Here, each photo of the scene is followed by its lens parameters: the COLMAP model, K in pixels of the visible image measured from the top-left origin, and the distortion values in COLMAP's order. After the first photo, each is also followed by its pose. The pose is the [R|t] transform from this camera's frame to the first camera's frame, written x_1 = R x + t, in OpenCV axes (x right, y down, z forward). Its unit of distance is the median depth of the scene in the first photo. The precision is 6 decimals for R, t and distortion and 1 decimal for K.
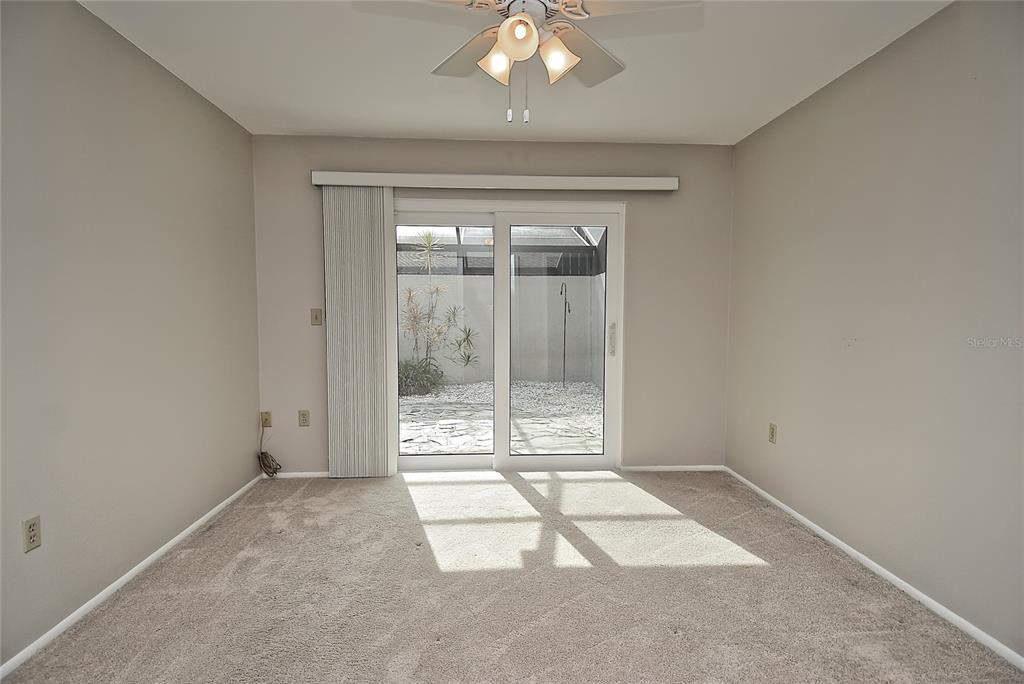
lens RADIAL K [[529.0, 0, 512.0], [0, 529.0, 342.0], [0, 0, 1]] dist [0.045933, -0.050936]
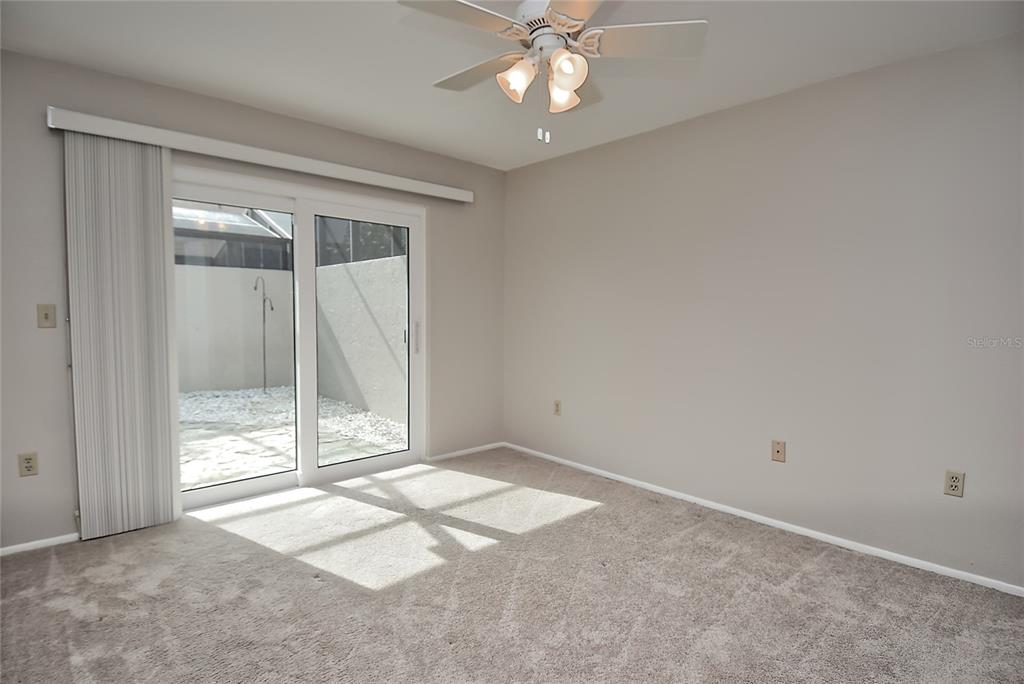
lens RADIAL K [[529.0, 0, 512.0], [0, 529.0, 342.0], [0, 0, 1]] dist [0.045933, -0.050936]
pose [[0.777827, -0.032218, 0.627652, -0.341287], [0.030093, 0.999449, 0.014010, -0.005294], [-0.627757, 0.007991, 0.778368, 0.080494]]
